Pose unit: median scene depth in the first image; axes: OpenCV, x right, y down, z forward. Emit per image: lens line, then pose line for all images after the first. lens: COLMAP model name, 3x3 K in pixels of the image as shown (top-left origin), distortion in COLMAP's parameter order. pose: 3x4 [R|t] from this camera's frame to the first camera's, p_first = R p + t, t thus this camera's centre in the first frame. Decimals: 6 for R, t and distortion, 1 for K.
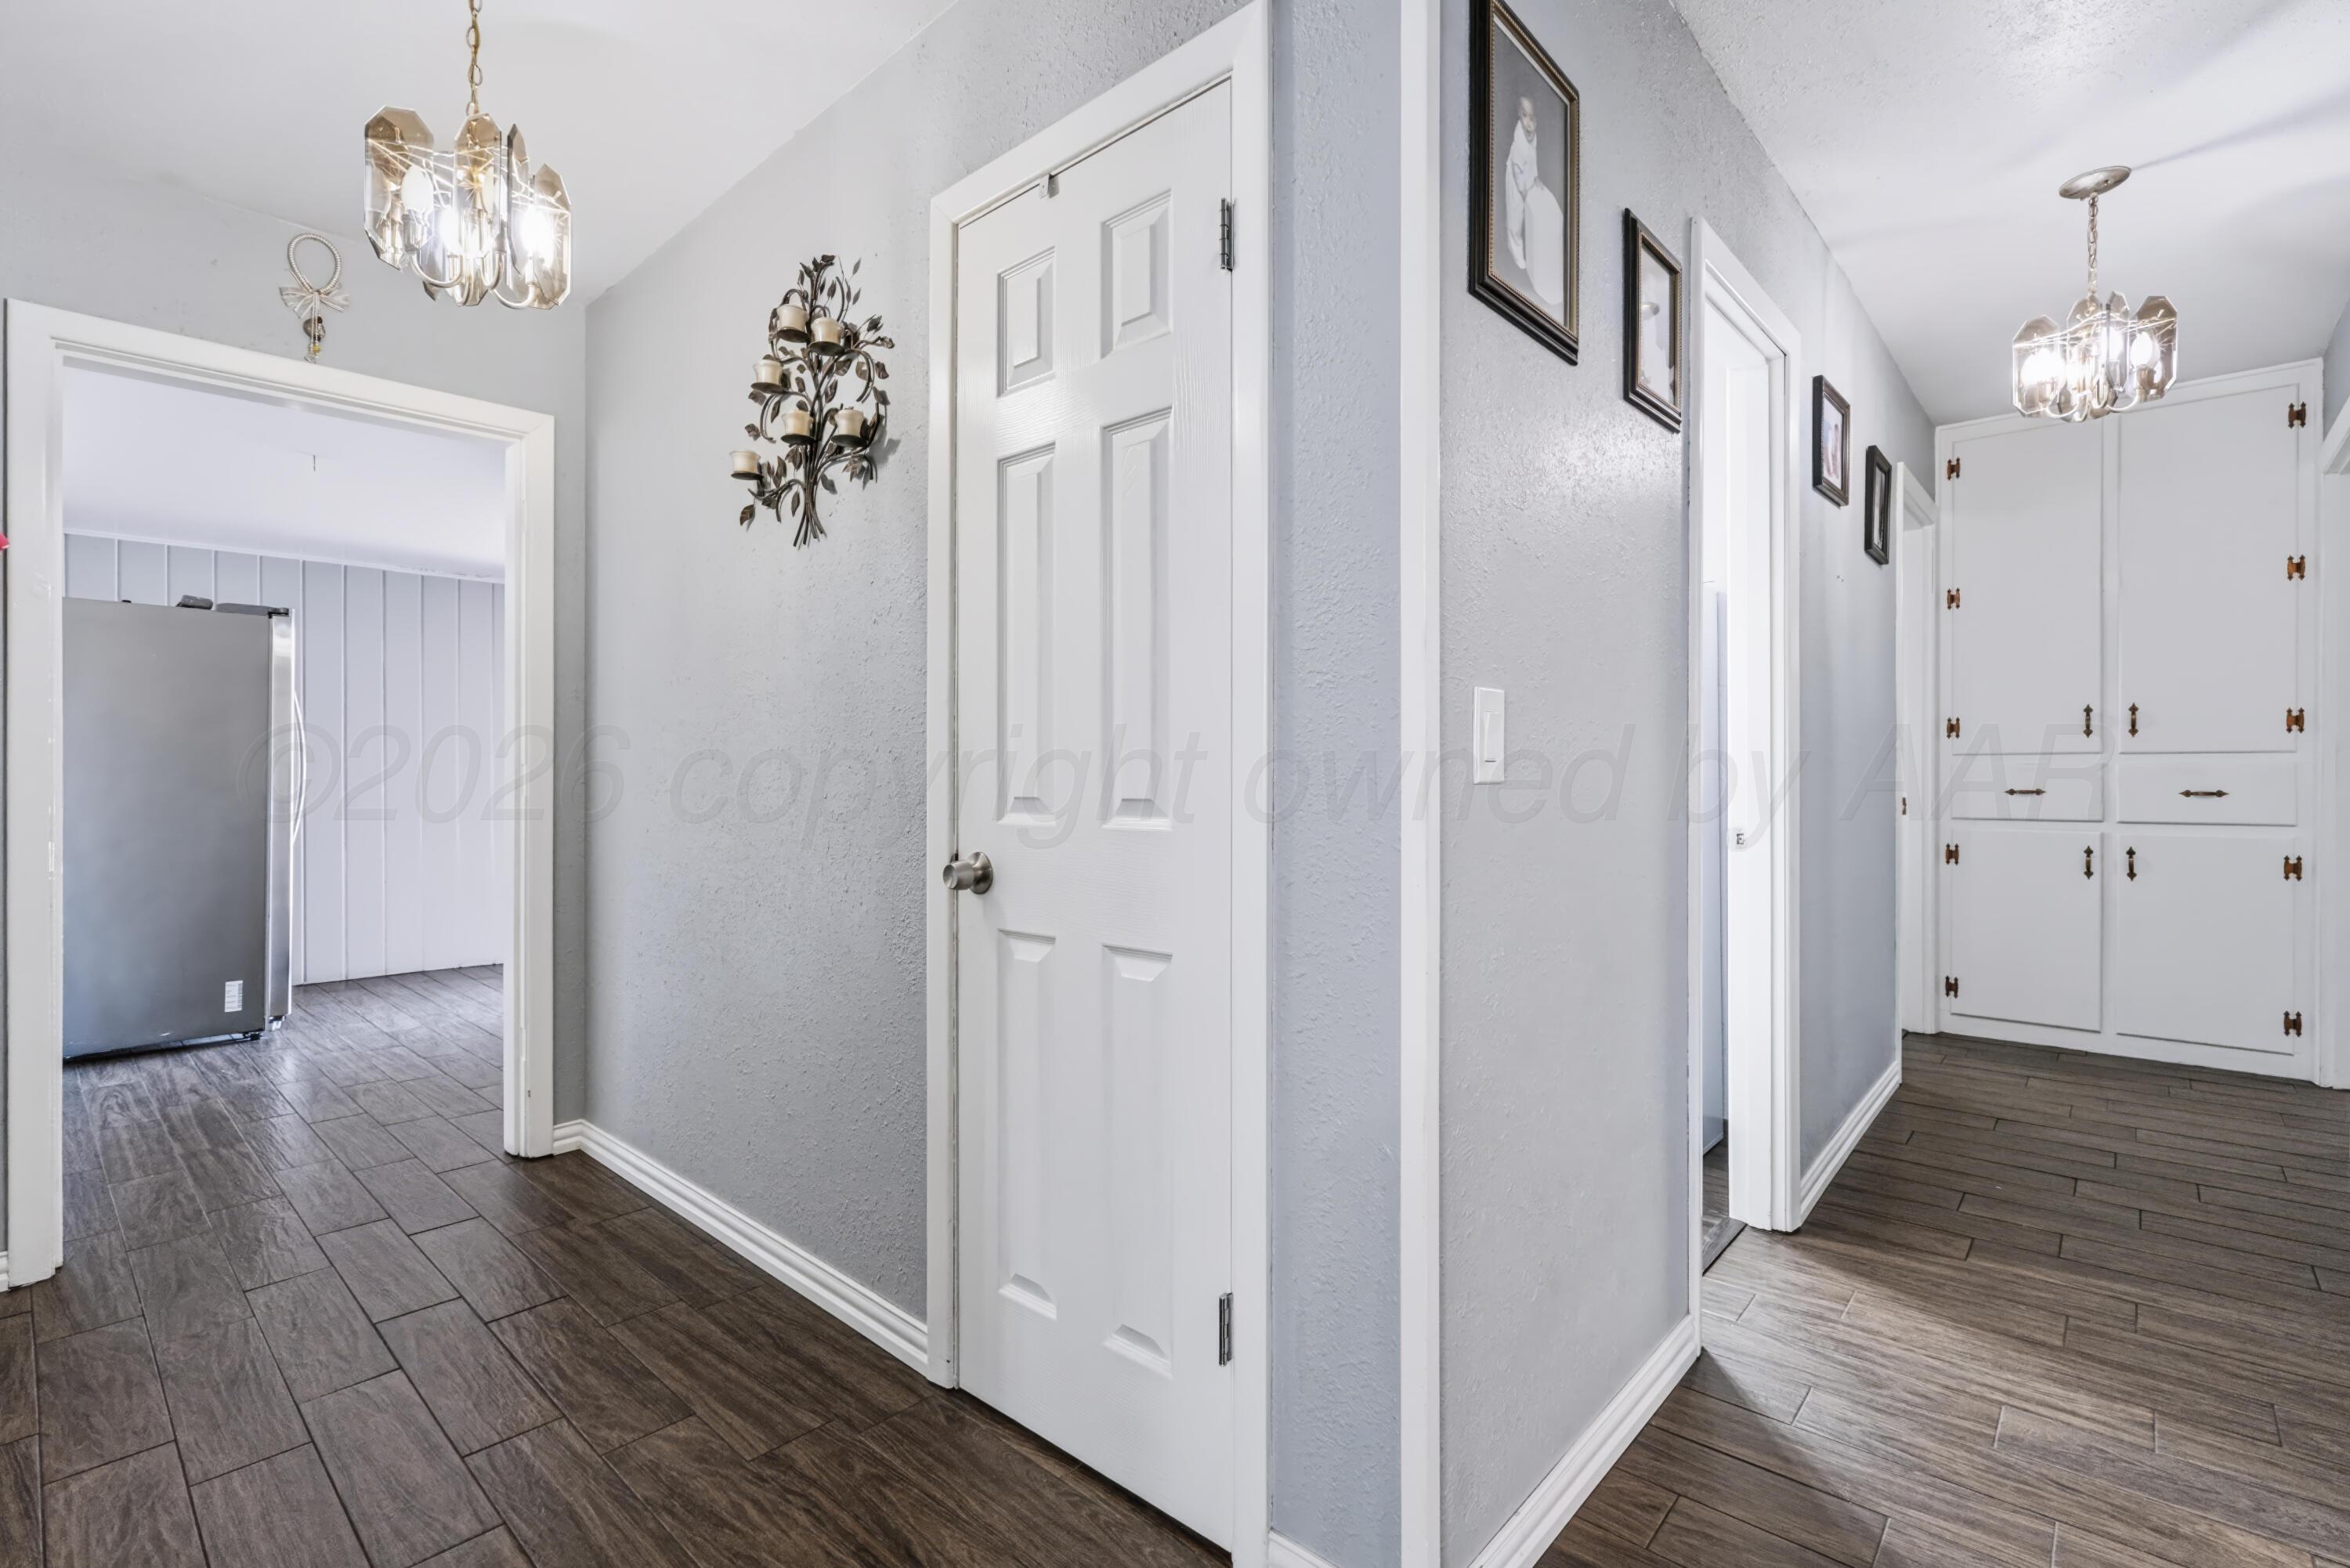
lens RADIAL K [[1061.3, 0, 1163.7], [0, 1061.3, 776.0], [0, 0, 1]] dist [-0.002193, -0.000789]
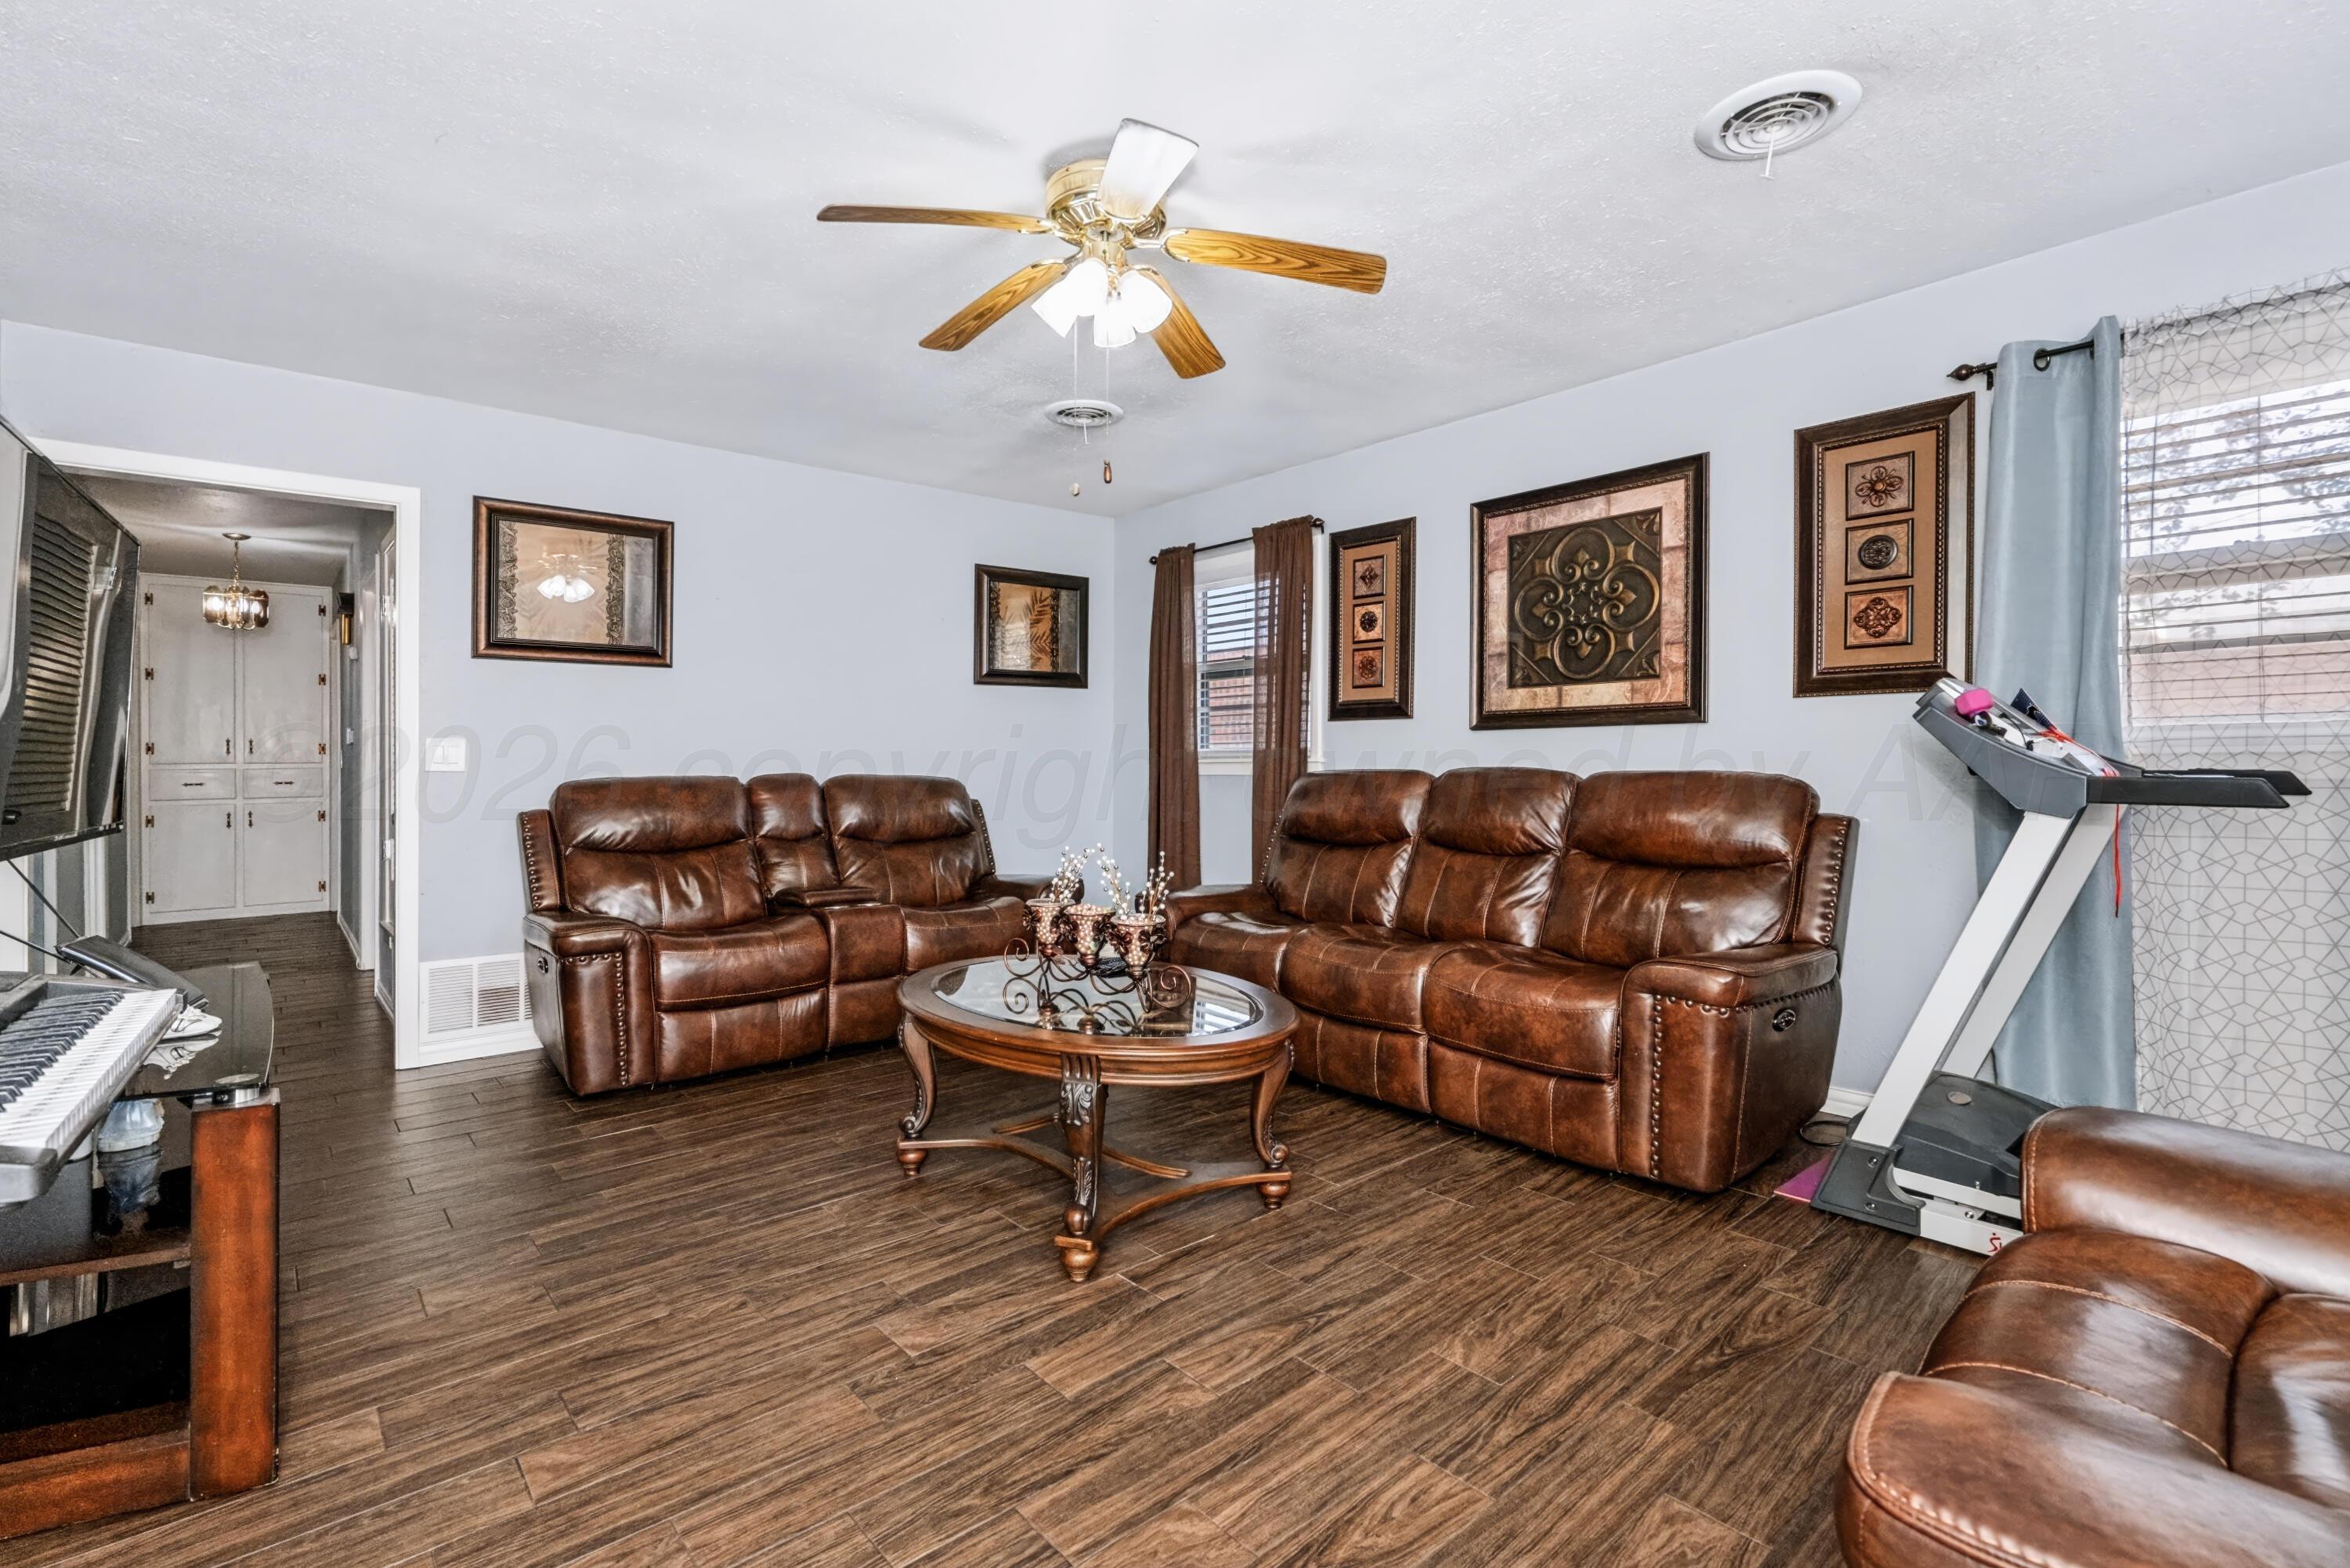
lens RADIAL K [[1061.3, 0, 1163.6], [0, 1061.3, 782.7], [0, 0, 1]] dist [-0.002193, -0.000789]
pose [[0.107842, -0.006284, 0.994148, -0.952370], [0.007256, 0.999958, 0.005534, 0.015495], [-0.994142, 0.006617, 0.107883, -0.998722]]
